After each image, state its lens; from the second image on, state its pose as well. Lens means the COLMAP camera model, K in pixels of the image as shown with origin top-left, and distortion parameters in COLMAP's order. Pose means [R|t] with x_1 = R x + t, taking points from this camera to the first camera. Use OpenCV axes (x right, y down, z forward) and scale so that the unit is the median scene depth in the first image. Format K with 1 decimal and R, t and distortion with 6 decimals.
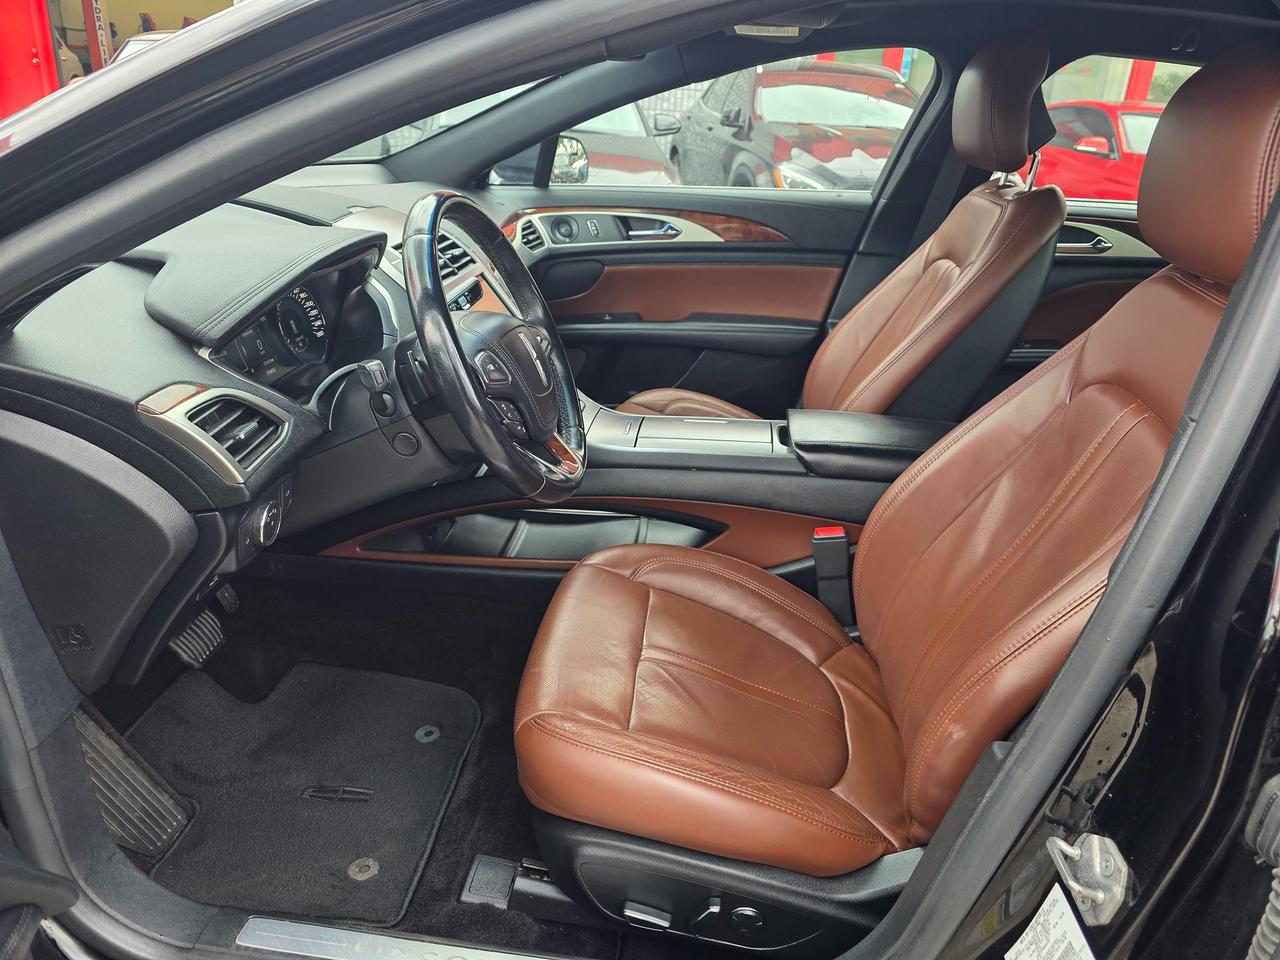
lens RADIAL K [[880.0, 0, 632.8], [0, 880.0, 464.9], [0, 0, 1]] dist [0.033693, -0.035424]
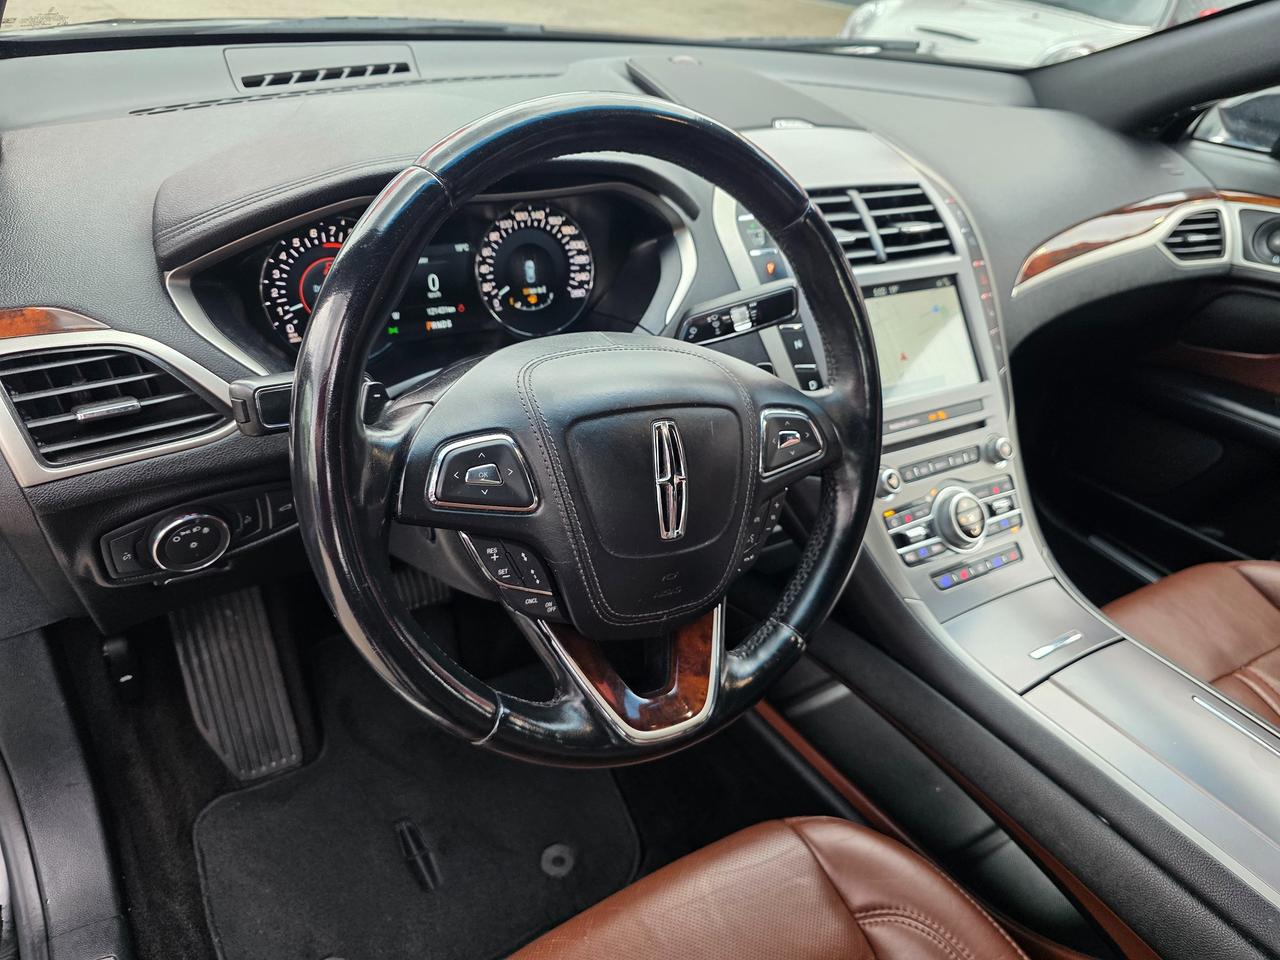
lens RADIAL K [[872.7, 0, 641.7], [0, 872.7, 466.9], [0, 0, 1]] dist [0.008663, -0.007830]
pose [[0.636833, 0.431563, -0.638902, 0.085406], [-0.372734, 0.897724, 0.234864, -0.117645], [0.674917, 0.088571, 0.732559, 0.329960]]
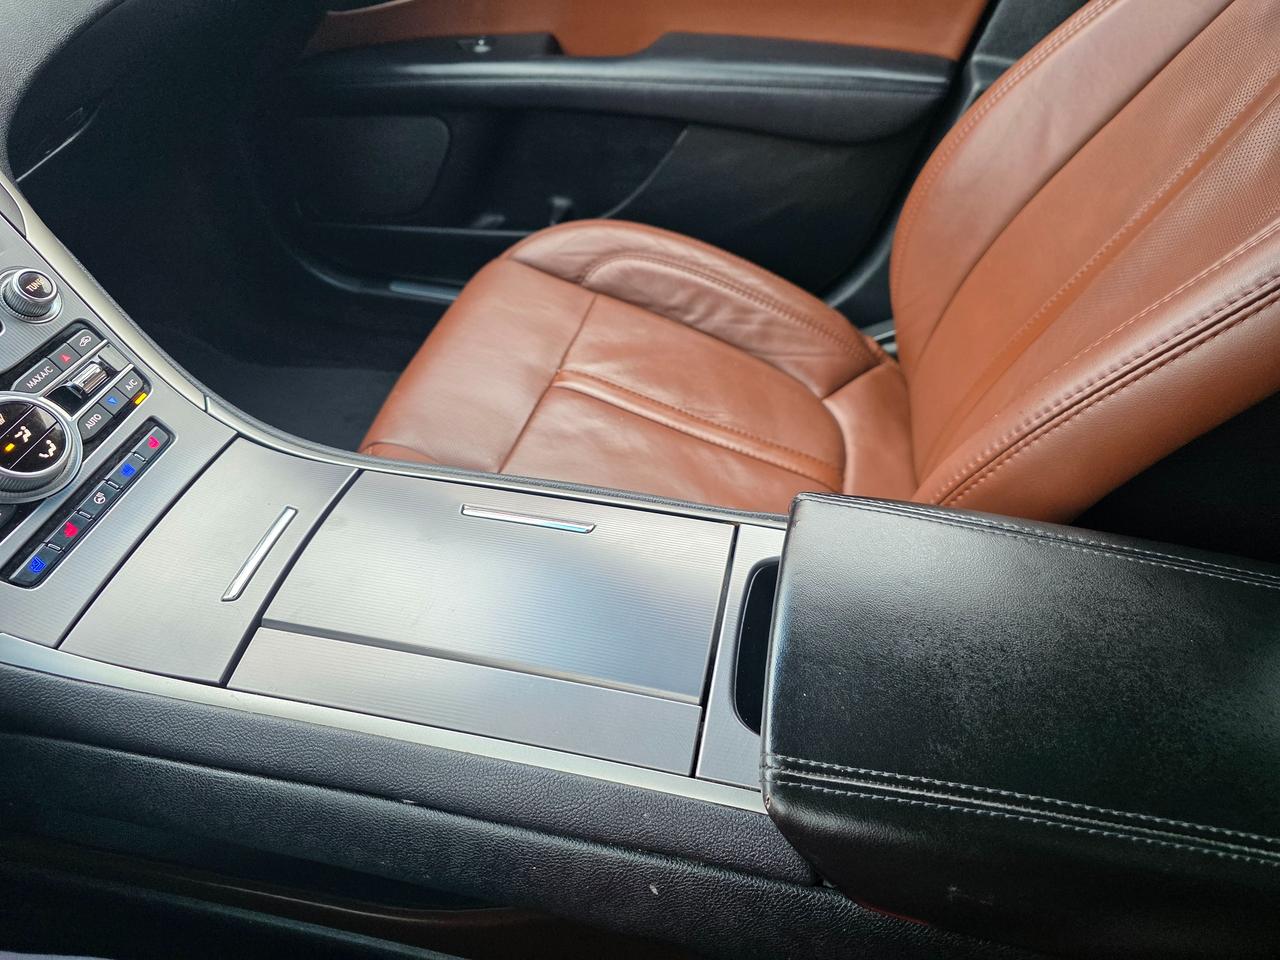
lens RADIAL K [[871.4, 0, 620.0], [0, 871.4, 462.1], [0, 0, 1]] dist [0.054567, -0.054145]
pose [[0.994370, 0.039746, -0.098222, 0.106380], [-0.003558, 0.938984, 0.343942, -0.128840], [0.105899, -0.341657, 0.933839, 0.523436]]
